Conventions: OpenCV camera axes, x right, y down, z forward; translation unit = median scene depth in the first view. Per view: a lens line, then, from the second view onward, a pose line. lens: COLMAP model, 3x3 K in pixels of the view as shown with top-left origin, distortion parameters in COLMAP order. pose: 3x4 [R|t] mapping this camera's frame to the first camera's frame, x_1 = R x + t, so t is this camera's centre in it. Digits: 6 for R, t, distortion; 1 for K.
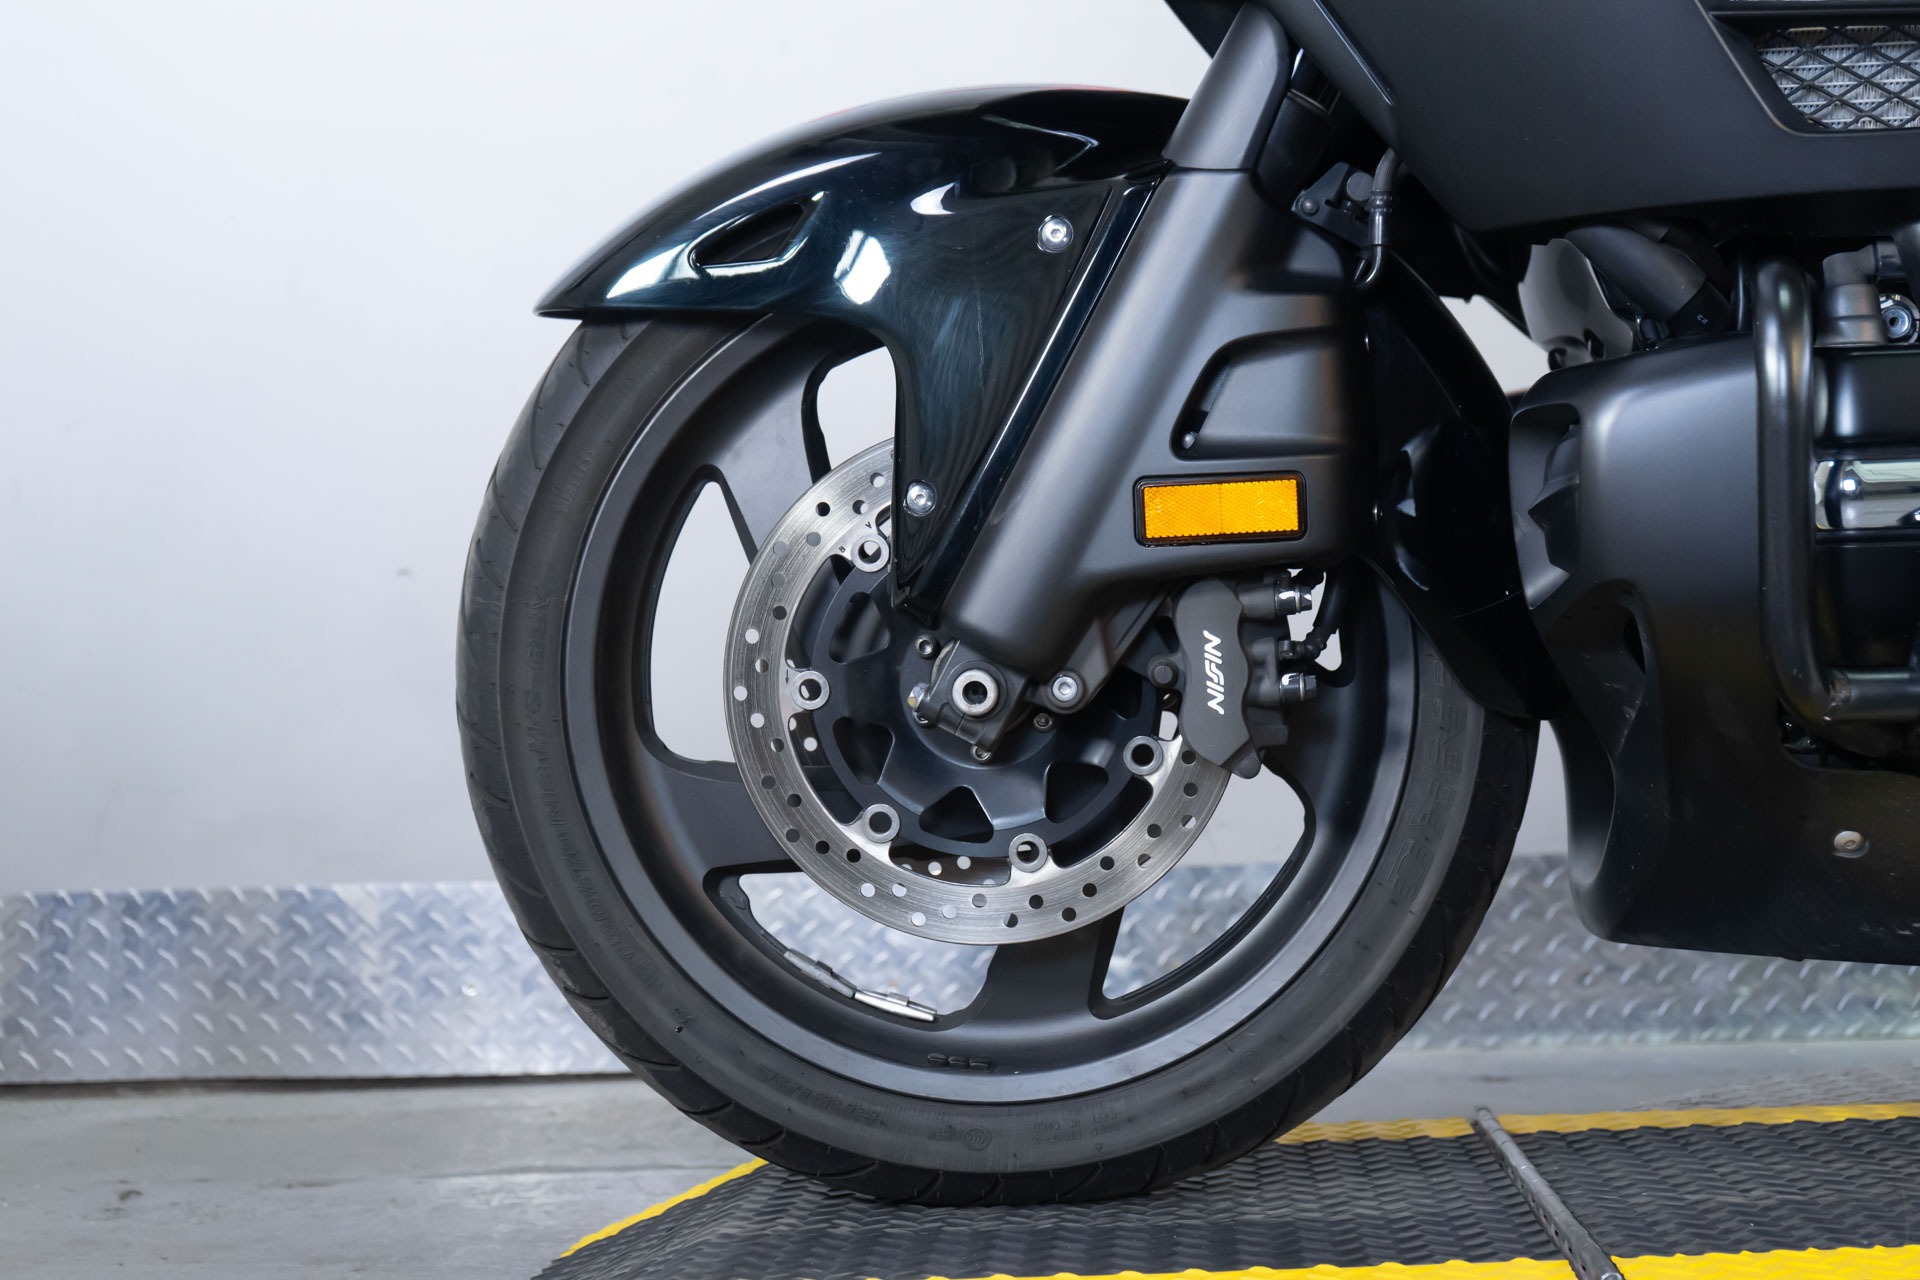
lens RADIAL K [[3082.2, 0, 973.5], [0, 3082.2, 640.2], [0, 0, 1]] dist [0.080765, 0.000000]
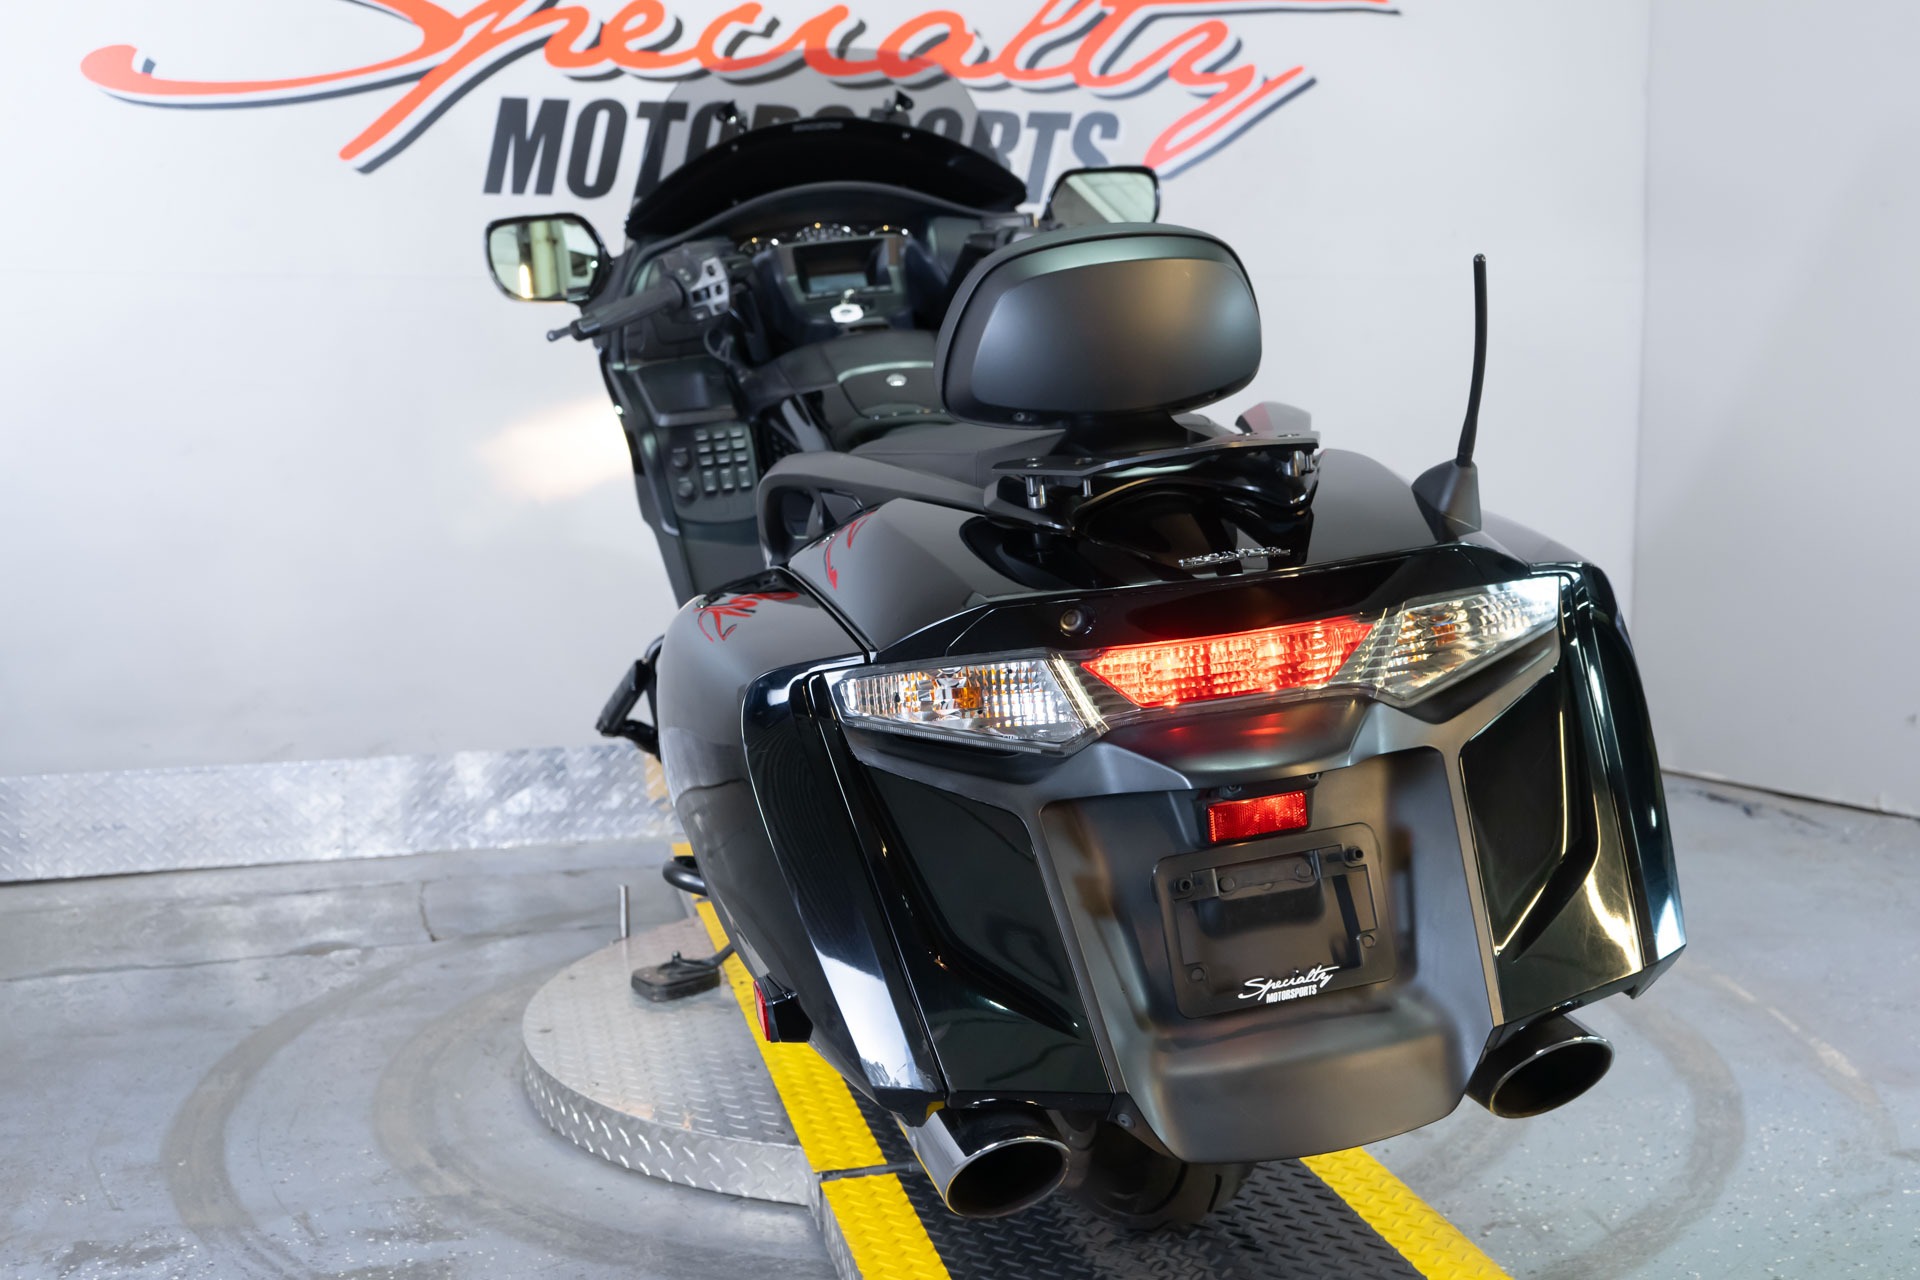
lens RADIAL K [[2049.7, 0, 964.0], [0, 2049.7, 637.4], [0, 0, 1]] dist [0.011340, 0.000000]
pose [[0.961324, -0.020229, 0.274675, 0.078068], [-0.020126, 0.989473, 0.143310, -0.352177], [-0.274682, -0.143296, 0.950798, -0.556495]]
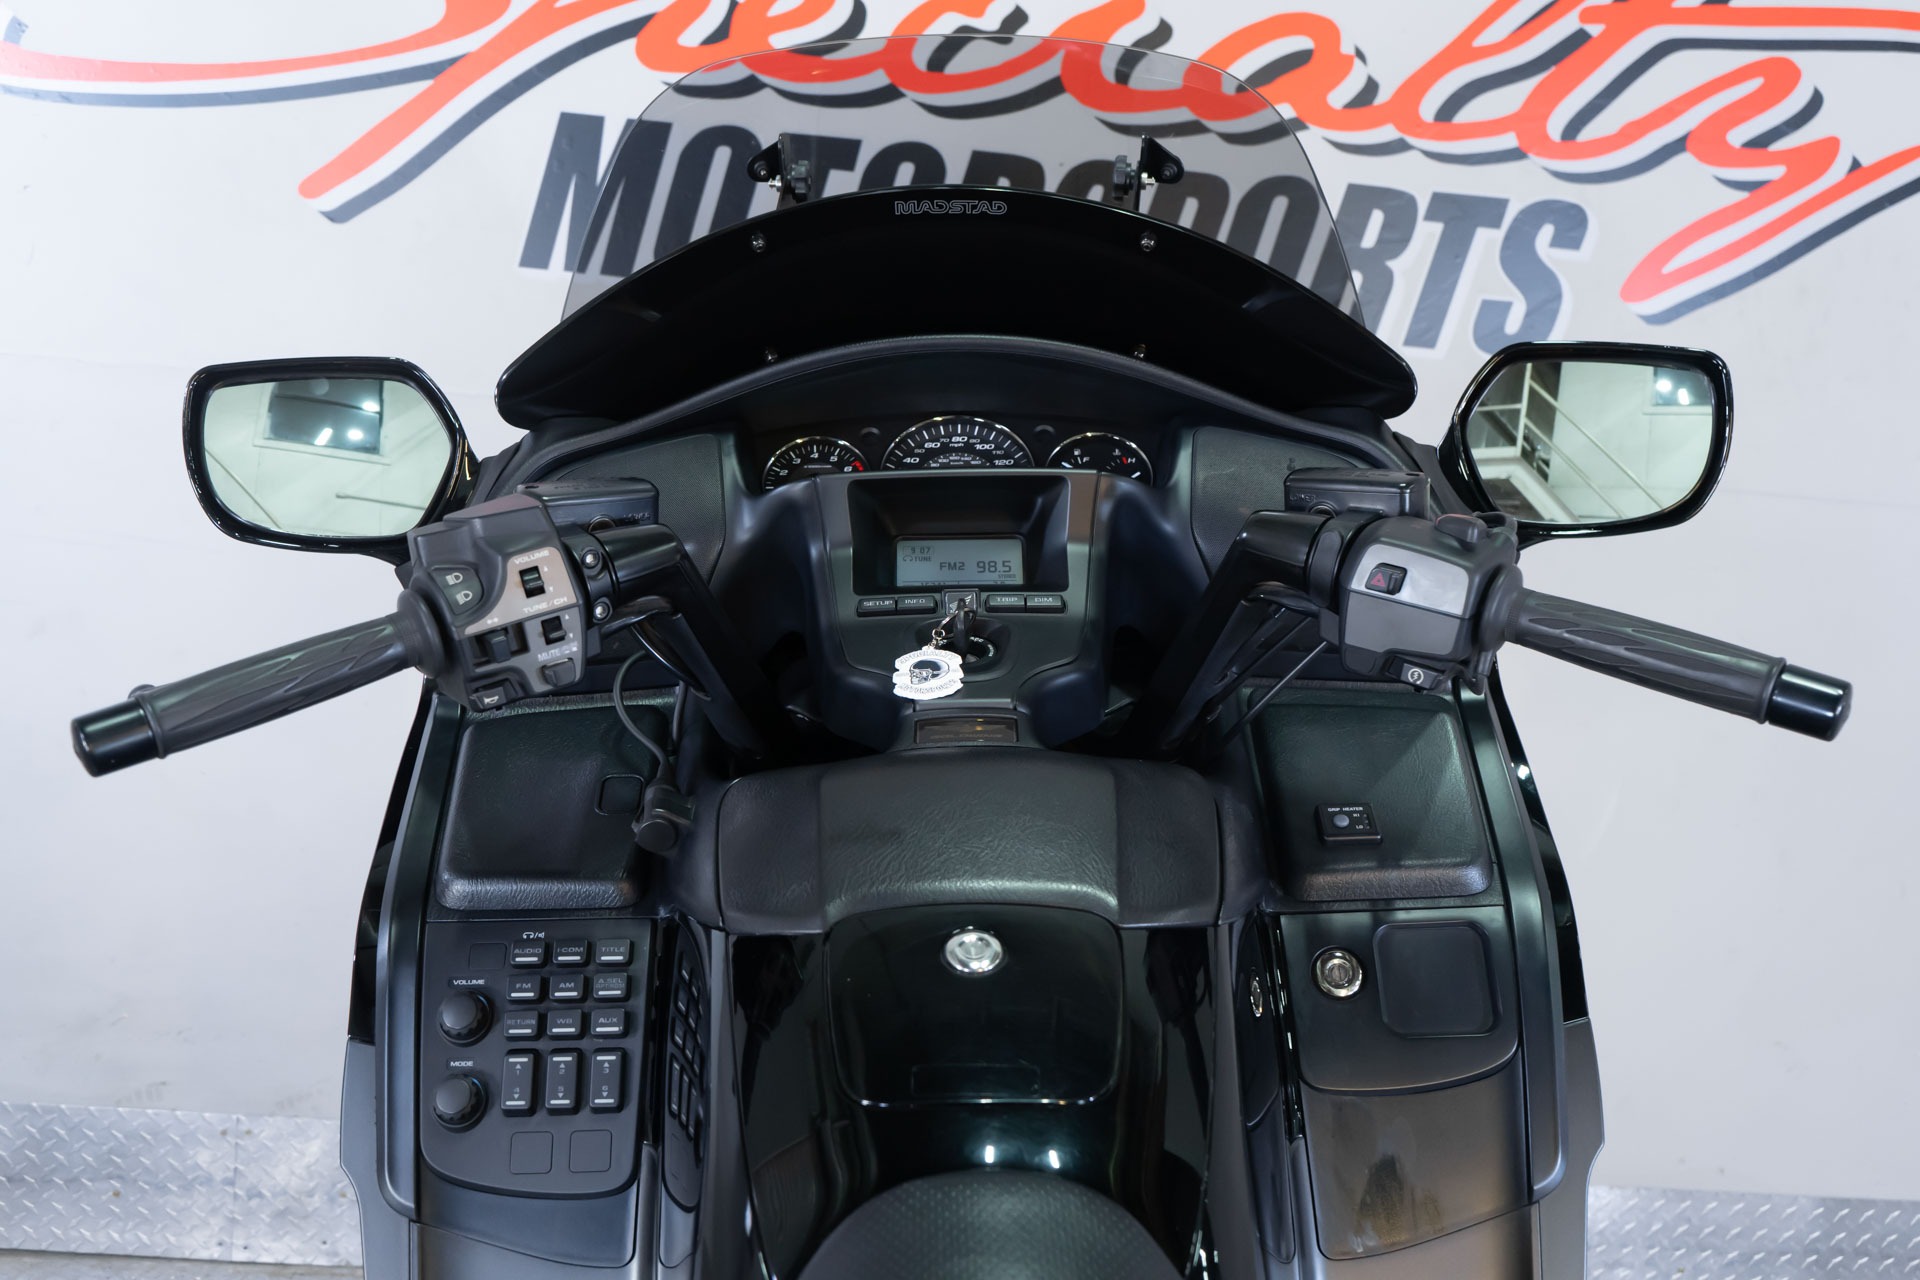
lens RADIAL K [[1822.9, 0, 963.3], [0, 1822.9, 639.2], [0, 0, 1]] dist [0.003217, 0.000000]
pose [[0.991717, 0.090381, 0.091257, 0.416743], [-0.104377, 0.981164, 0.162552, -0.487855], [-0.074847, -0.170731, 0.982471, 0.536484]]
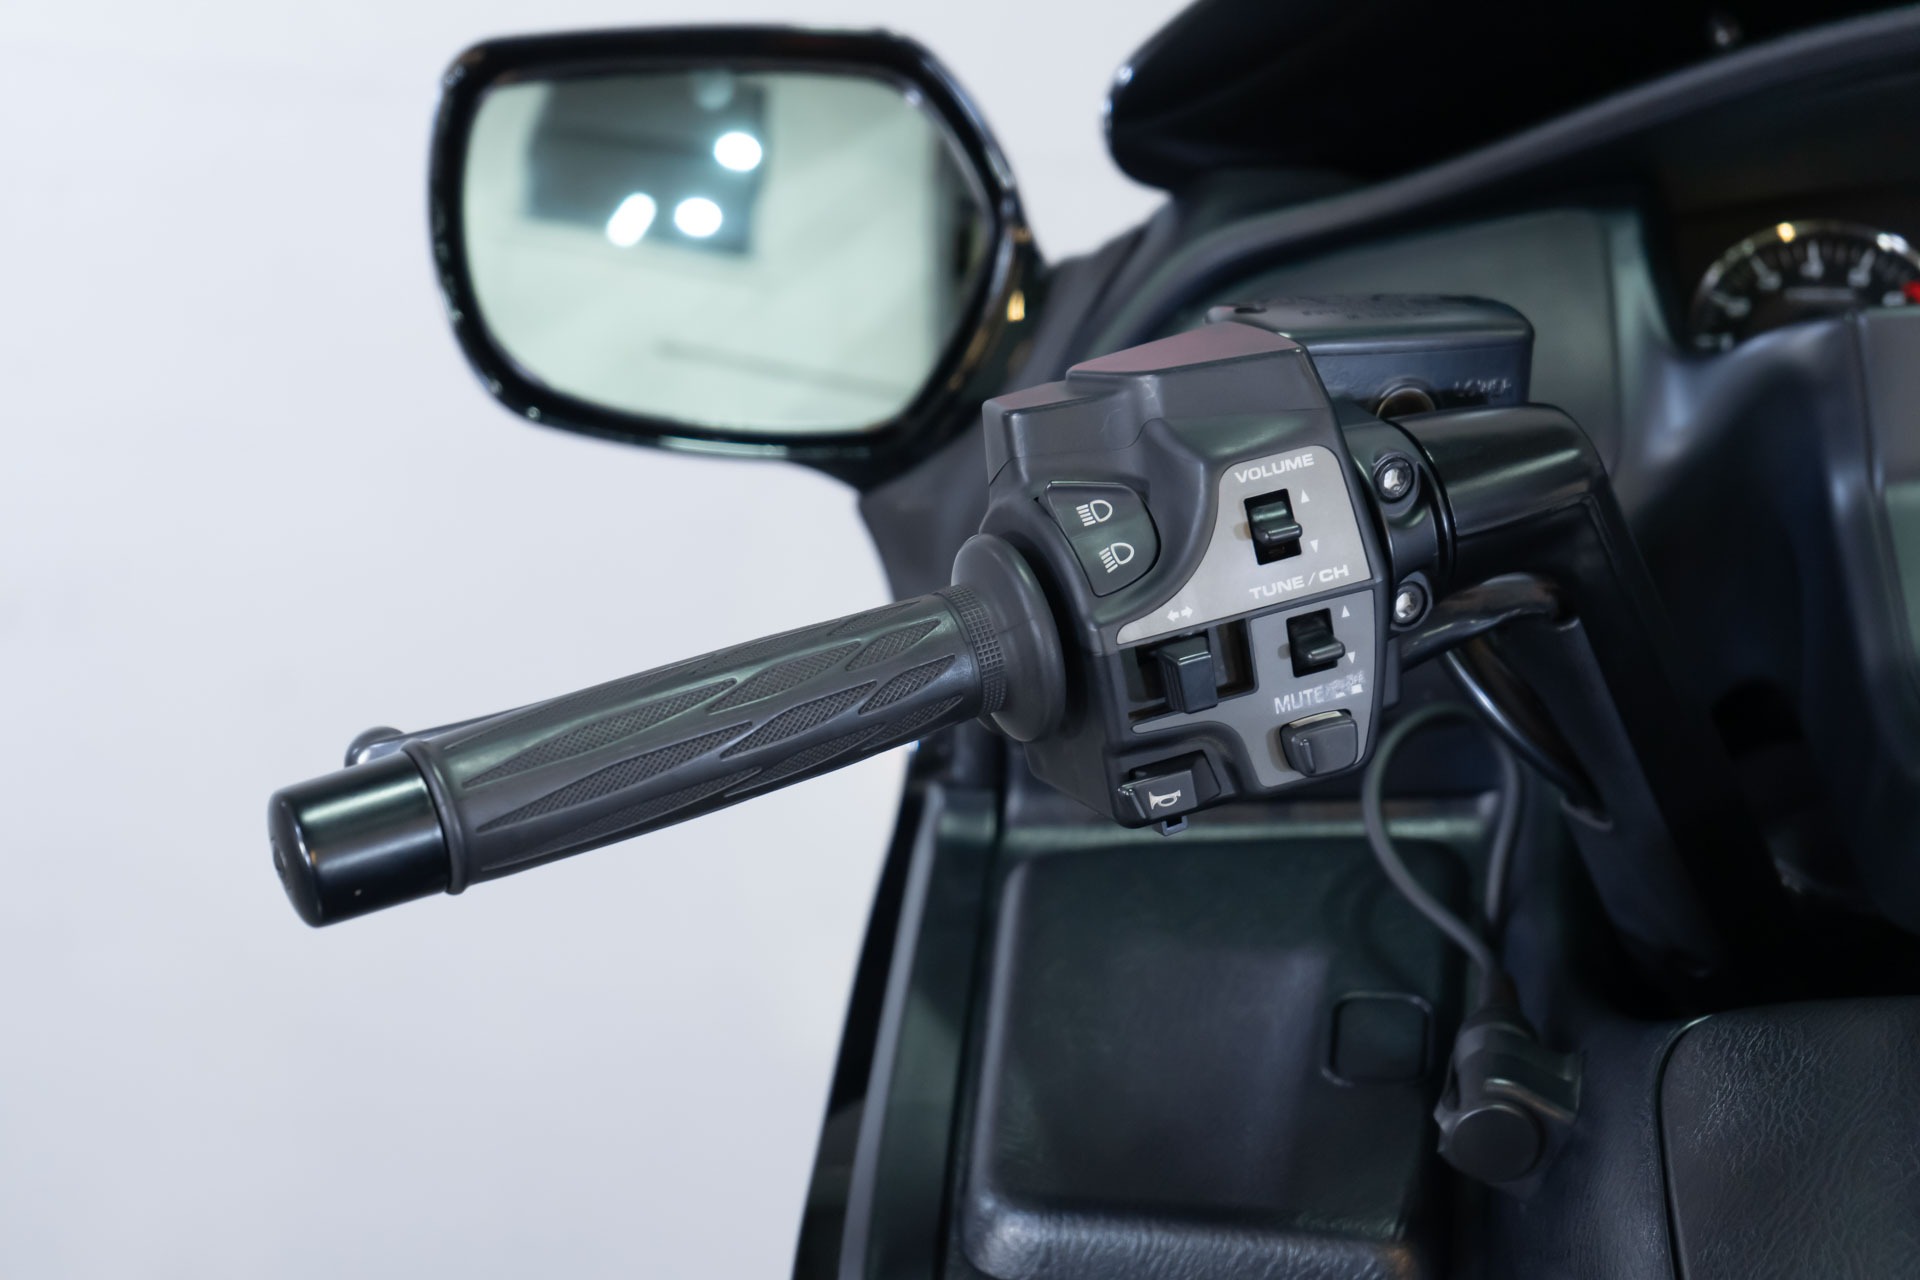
lens RADIAL K [[4015.2, 0, 964.5], [0, 4015.2, 637.4], [0, 0, 1]] dist [0.032264, 0.000000]
pose [[0.984278, 0.133066, -0.116144, 0.359845], [-0.113155, 0.979980, 0.163815, -0.468149], [0.135617, -0.148097, 0.979630, 0.576175]]
